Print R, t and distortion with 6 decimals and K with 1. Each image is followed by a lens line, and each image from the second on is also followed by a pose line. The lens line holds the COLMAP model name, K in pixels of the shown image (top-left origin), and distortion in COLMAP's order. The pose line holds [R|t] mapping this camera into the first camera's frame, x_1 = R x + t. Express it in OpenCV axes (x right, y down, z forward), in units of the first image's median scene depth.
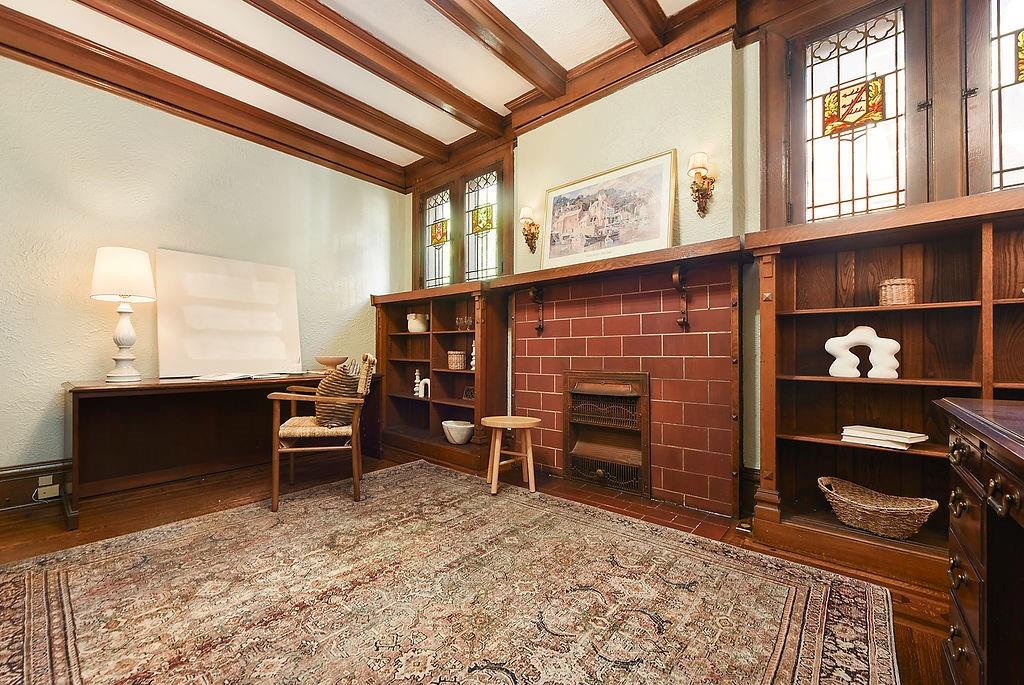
lens RADIAL K [[418.2, 0, 512.6], [0, 418.2, 351.9], [0, 0, 1]] dist [-0.001074, -0.000654]
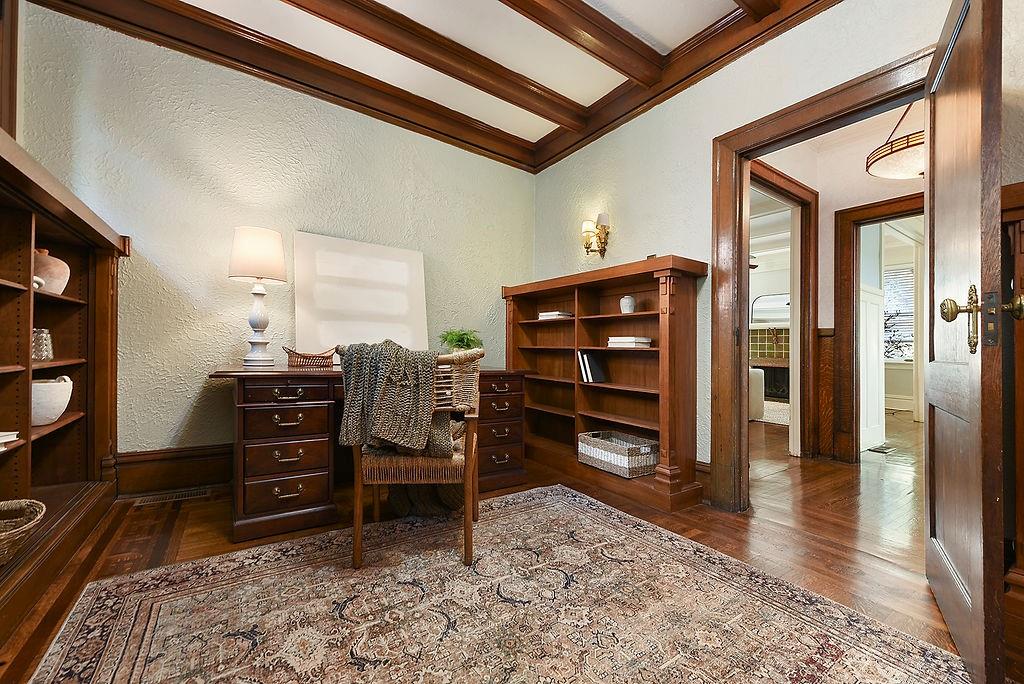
lens RADIAL K [[418.2, 0, 512.6], [0, 418.2, 351.4], [0, 0, 1]] dist [-0.001074, -0.000654]
pose [[-0.967583, -0.026381, 0.251172, -0.284040], [-0.027642, 0.999617, -0.001493, 0.014668], [-0.251037, -0.008388, -0.967941, 1.822878]]
